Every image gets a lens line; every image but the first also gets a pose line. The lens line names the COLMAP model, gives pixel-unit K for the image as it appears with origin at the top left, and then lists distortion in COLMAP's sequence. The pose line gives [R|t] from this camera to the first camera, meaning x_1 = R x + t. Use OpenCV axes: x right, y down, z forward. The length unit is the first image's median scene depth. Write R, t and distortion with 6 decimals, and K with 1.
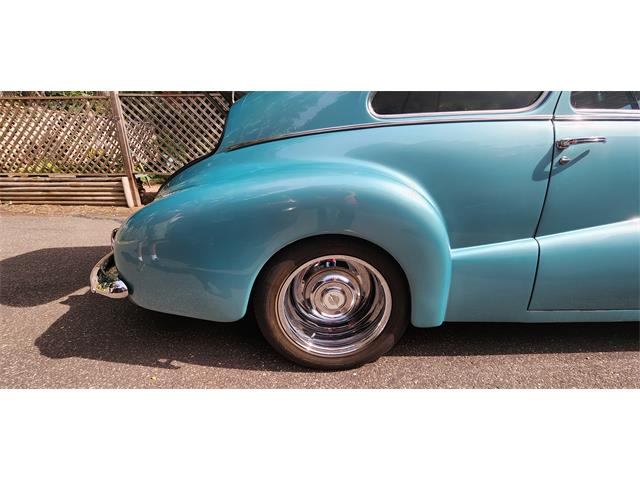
lens RADIAL K [[263.6, 0, 321.6], [0, 263.6, 241.7], [0, 0, 1]] dist [0.000591, -0.003273]
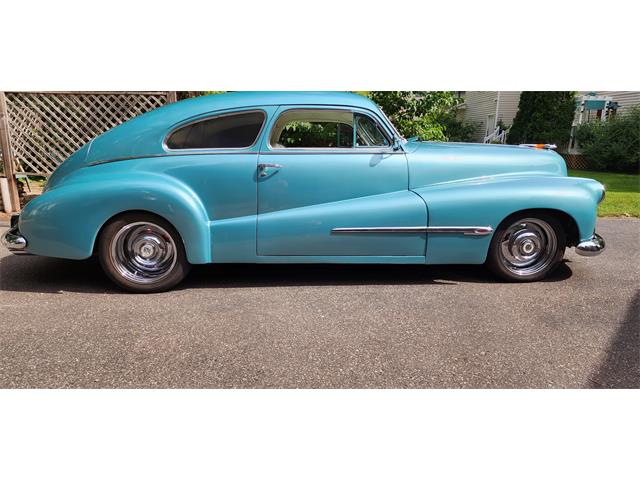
lens RADIAL K [[427.8, 0, 320.0], [0, 427.8, 240.0], [0, 0, 1]] dist [0.067282, -0.061613]
pose [[0.999600, 0.004424, 0.027936, 1.116065], [-0.001553, 0.994785, -0.101986, 0.442723], [-0.028241, 0.101901, 0.994394, -1.887559]]
